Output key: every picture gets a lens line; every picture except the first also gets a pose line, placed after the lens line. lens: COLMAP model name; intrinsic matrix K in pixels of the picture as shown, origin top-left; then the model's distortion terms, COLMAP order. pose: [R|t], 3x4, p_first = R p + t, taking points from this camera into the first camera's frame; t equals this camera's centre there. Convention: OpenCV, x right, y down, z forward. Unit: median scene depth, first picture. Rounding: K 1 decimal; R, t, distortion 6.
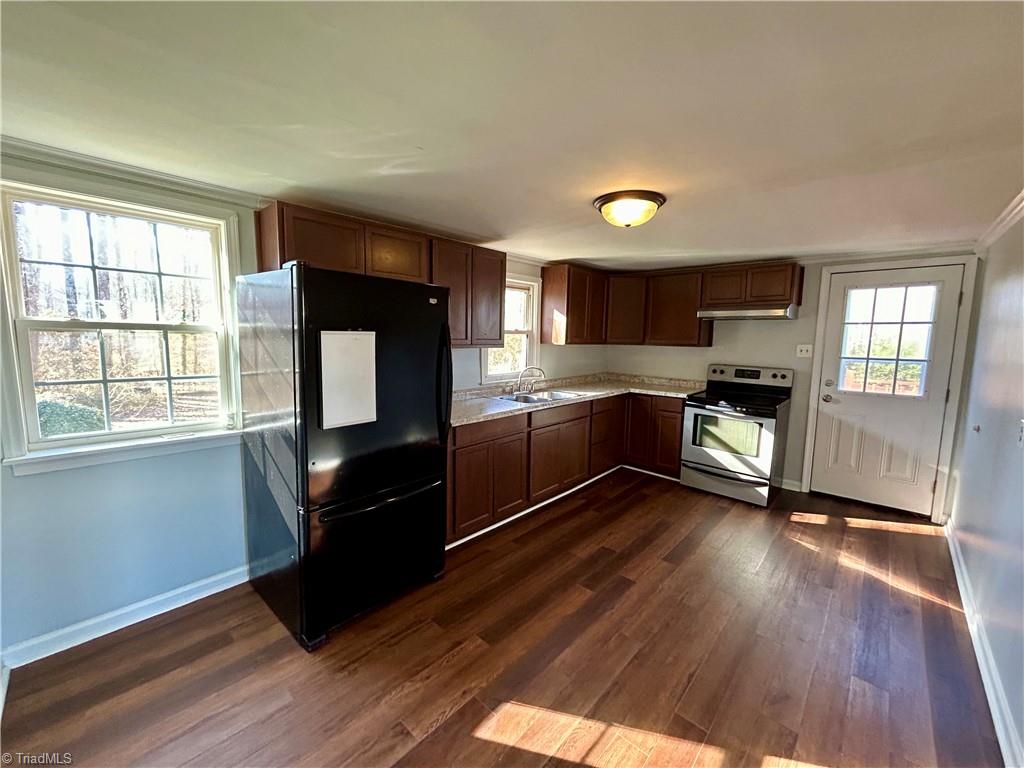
lens RADIAL K [[412.4, 0, 512.8], [0, 412.4, 383.1], [0, 0, 1]] dist [-0.000071, 0.000379]
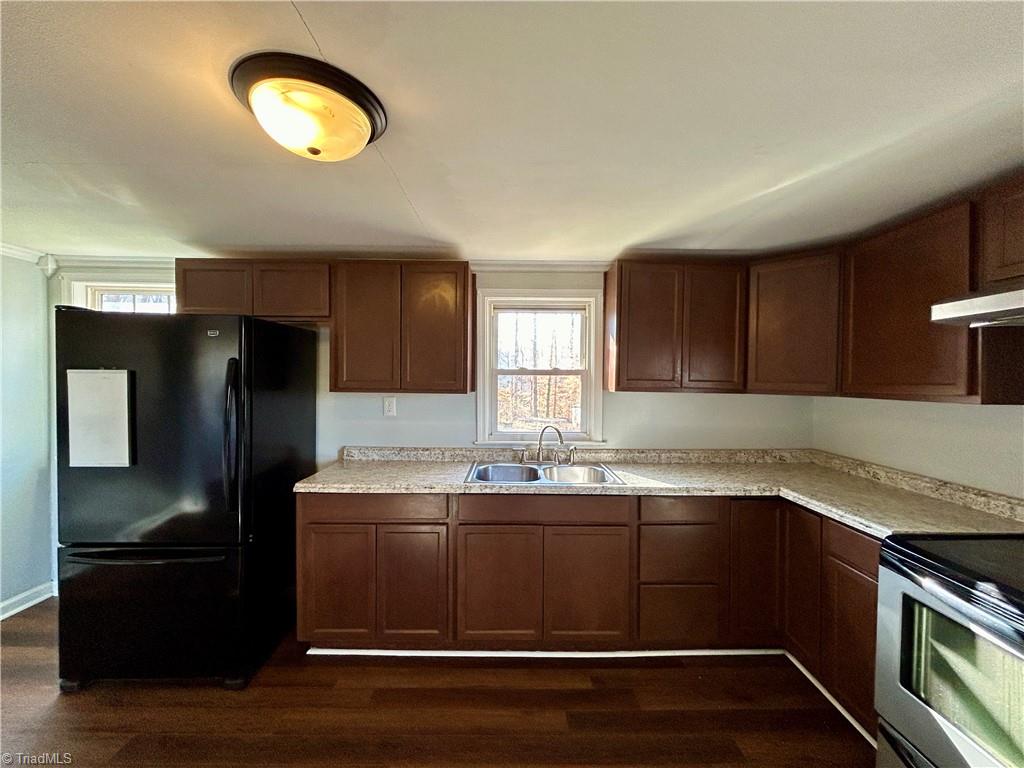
lens RADIAL K [[412.4, 0, 512.8], [0, 412.4, 383.1], [0, 0, 1]] dist [-0.000071, 0.000379]
pose [[0.678706, -0.002445, -0.734406, 0.514681], [-0.083946, 0.993182, -0.080885, -0.050804], [0.729596, 0.116547, 0.673874, 0.549747]]
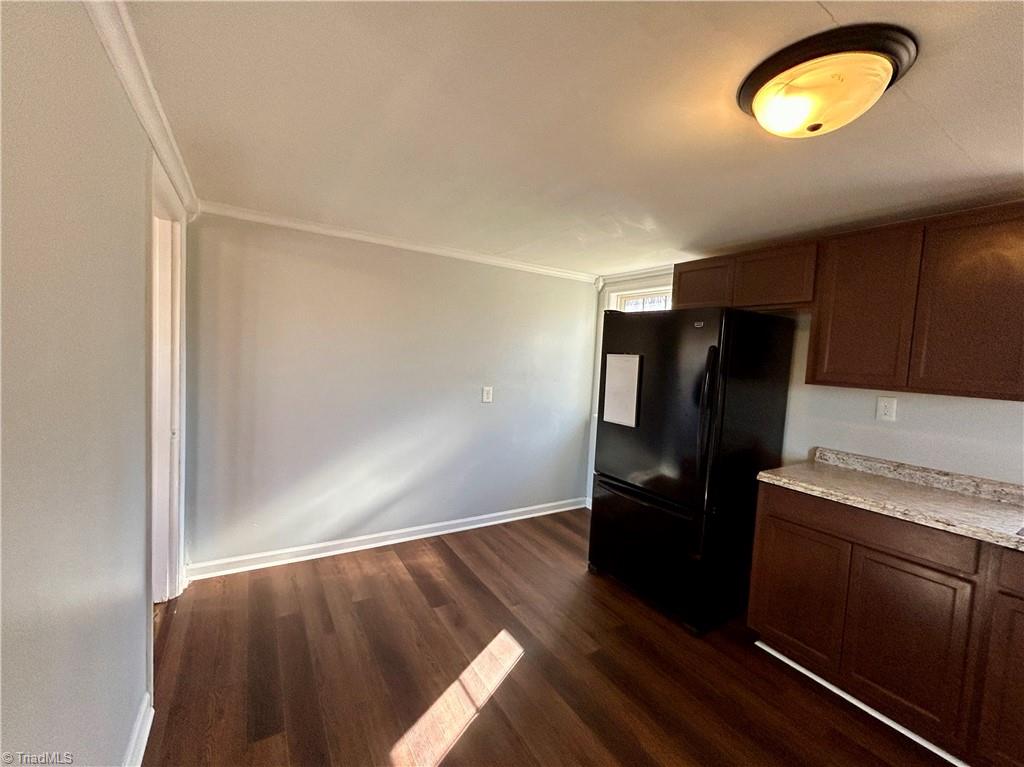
lens RADIAL K [[423.2, 0, 514.3], [0, 423.2, 381.6], [0, 0, 1]] dist [-0.001860, 0.000487]
pose [[-0.266392, 0.025109, -0.963538, 0.544043], [-0.173178, 0.982146, 0.073473, -0.040414], [0.948180, 0.186436, -0.257287, 0.536063]]
